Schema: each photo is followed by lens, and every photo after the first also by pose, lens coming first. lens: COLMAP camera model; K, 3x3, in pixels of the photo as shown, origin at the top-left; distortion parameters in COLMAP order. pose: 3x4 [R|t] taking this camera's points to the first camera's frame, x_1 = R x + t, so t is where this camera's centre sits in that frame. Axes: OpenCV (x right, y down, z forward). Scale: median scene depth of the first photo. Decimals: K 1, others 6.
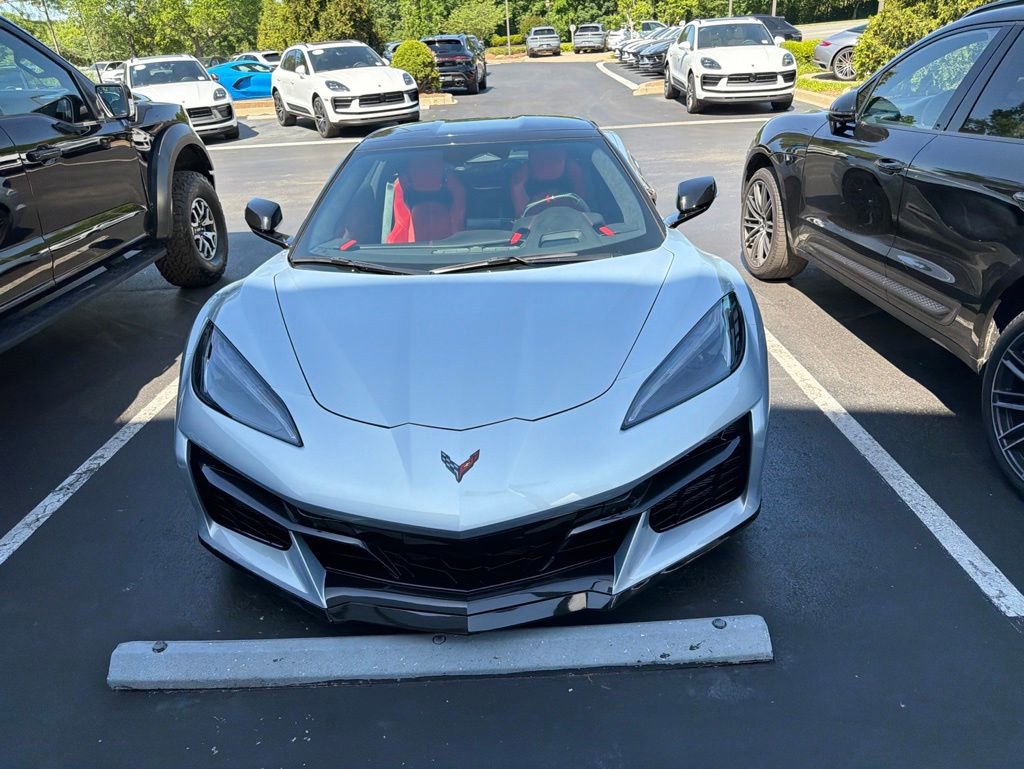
lens RADIAL K [[718.7, 0, 508.5], [0, 718.7, 384.3], [0, 0, 1]] dist [0.022942, -0.026824]
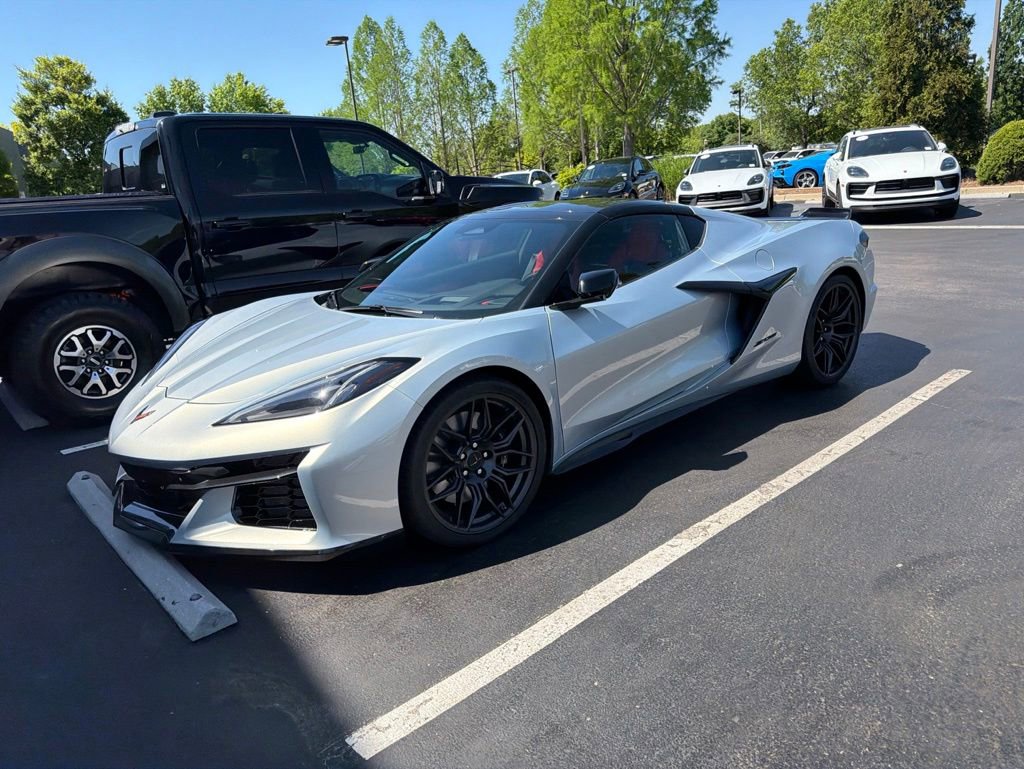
lens RADIAL K [[718.7, 0, 515.3], [0, 718.7, 387.6], [0, 0, 1]] dist [0.022942, -0.026824]
pose [[0.665249, 0.212868, -0.715633, 0.205356], [-0.284705, 0.958398, 0.020419, -0.026178], [0.690208, 0.190161, 0.698178, 0.064905]]
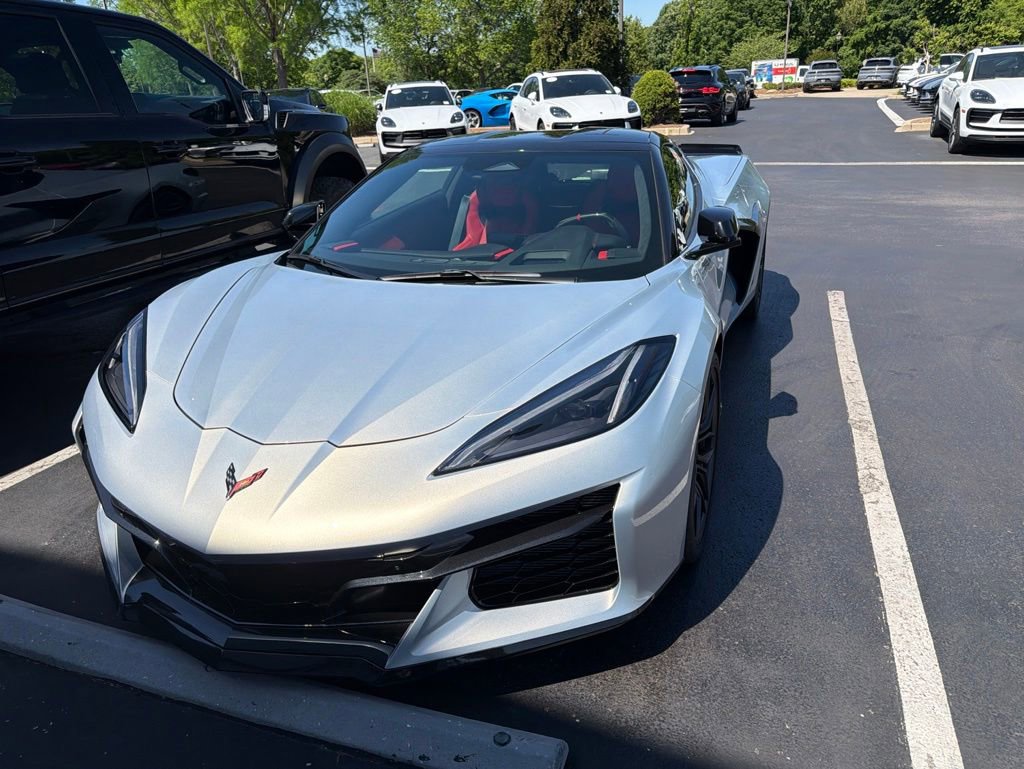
lens RADIAL K [[718.7, 0, 514.0], [0, 718.7, 391.8], [0, 0, 1]] dist [0.022942, -0.026824]
pose [[0.940291, 0.144094, -0.308365, 0.070365], [-0.153727, 0.988088, -0.007039, -0.005823], [0.303677, 0.054022, 0.951242, 0.032713]]
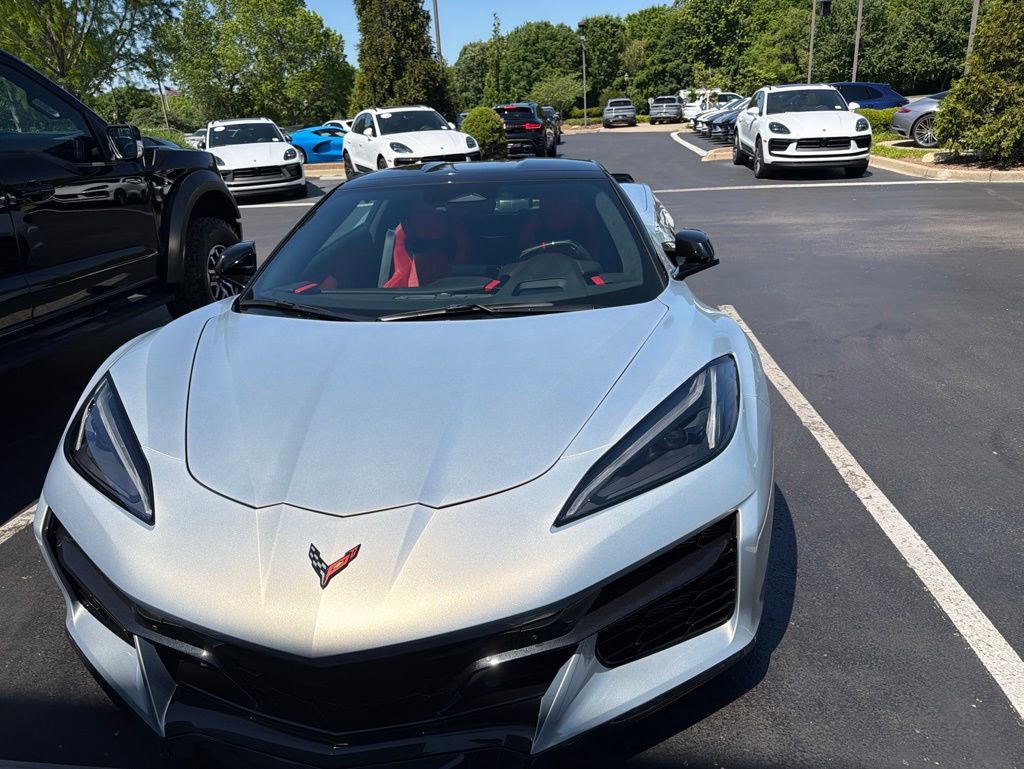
lens RADIAL K [[718.7, 0, 510.1], [0, 718.7, 386.6], [0, 0, 1]] dist [0.022942, -0.026824]
pose [[0.994690, 0.040405, -0.094651, 0.025280], [-0.048107, 0.995589, -0.080549, -0.002878], [0.090979, 0.084675, 0.992246, 0.033221]]
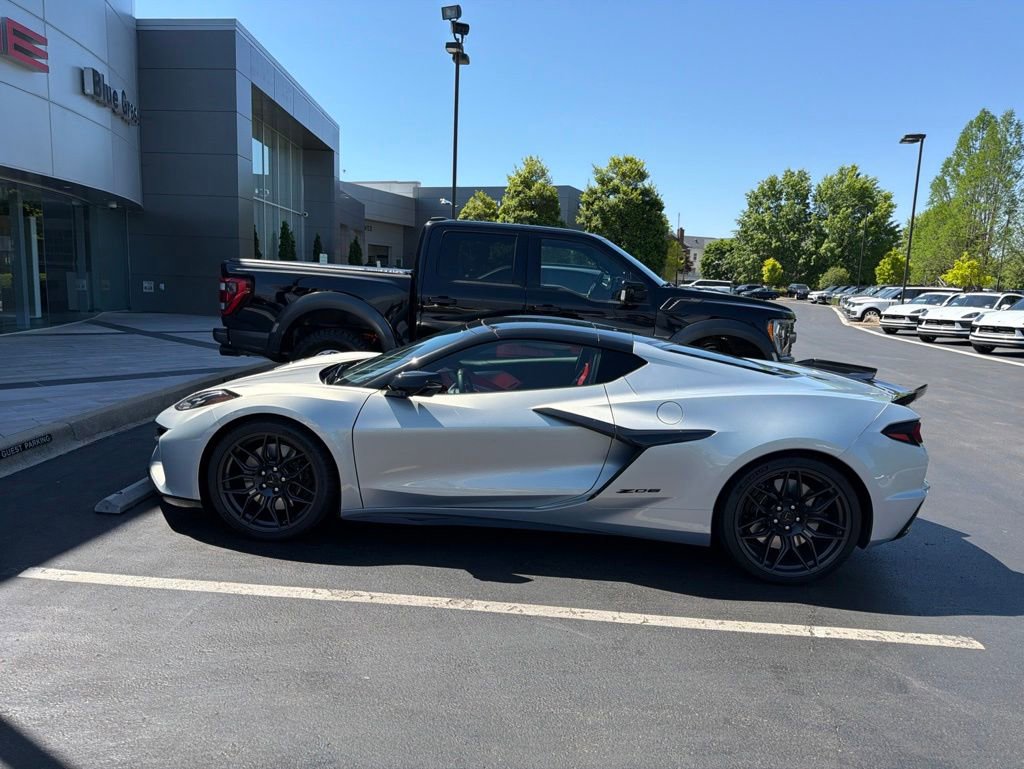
lens RADIAL K [[718.7, 0, 508.8], [0, 718.7, 378.1], [0, 0, 1]] dist [0.022942, -0.026824]
pose [[-0.053566, 0.200809, -0.978165, 0.321808], [-0.469569, 0.859442, 0.202150, -0.133942], [0.881270, 0.470144, 0.048257, 0.249608]]
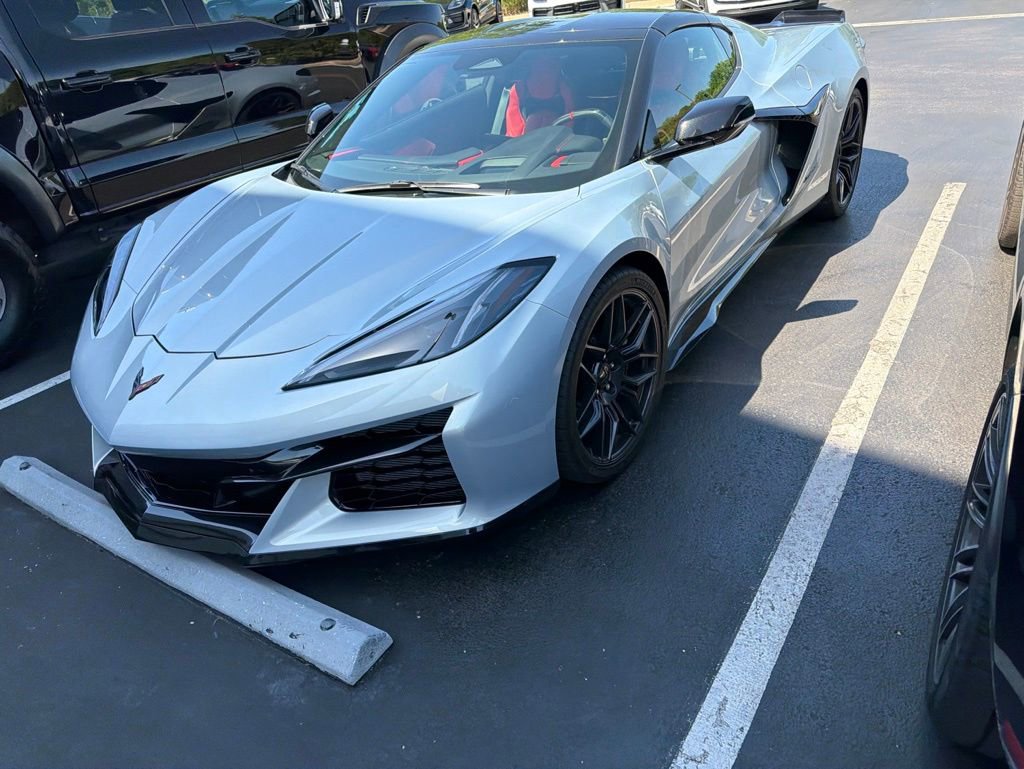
lens RADIAL K [[718.7, 0, 513.2], [0, 718.7, 390.2], [0, 0, 1]] dist [0.022942, -0.026824]
pose [[0.831884, 0.239543, -0.500589, 0.122495], [-0.169489, 0.968611, 0.181844, -0.021373], [0.528435, -0.066429, 0.846371, 0.054745]]
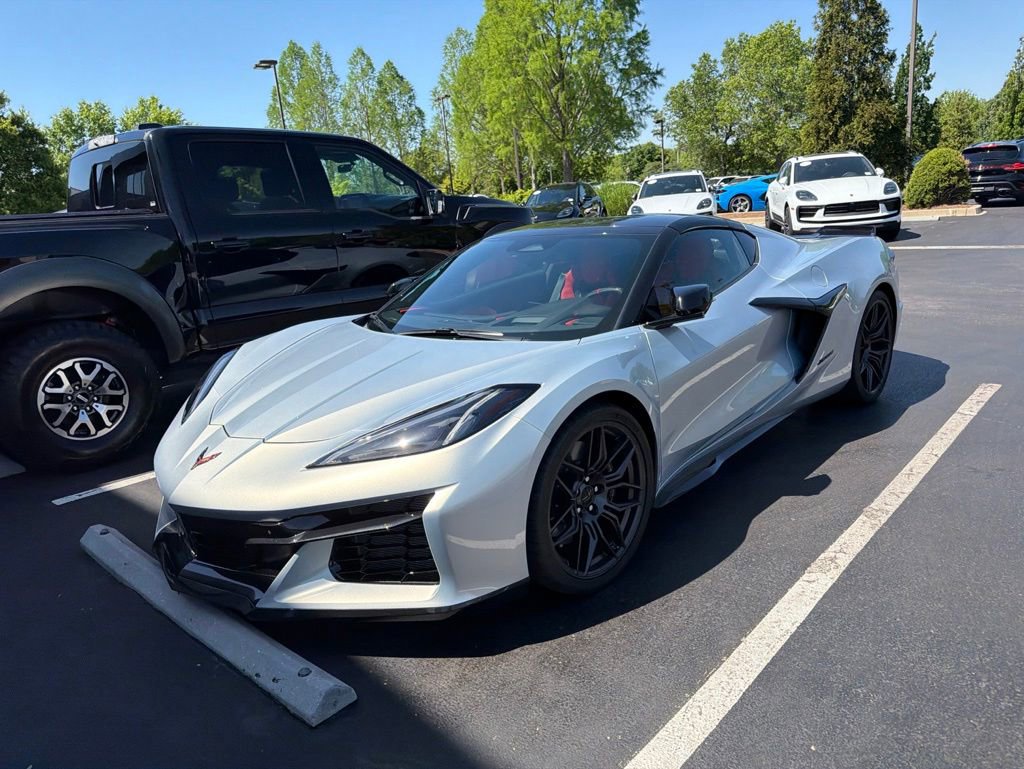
lens RADIAL K [[718.7, 0, 515.6], [0, 718.7, 389.2], [0, 0, 1]] dist [0.022942, -0.026824]
pose [[0.738183, 0.171932, -0.652322, 0.159011], [-0.258040, 0.965404, -0.037554, -0.013881], [0.623298, 0.196047, 0.757011, 0.046705]]
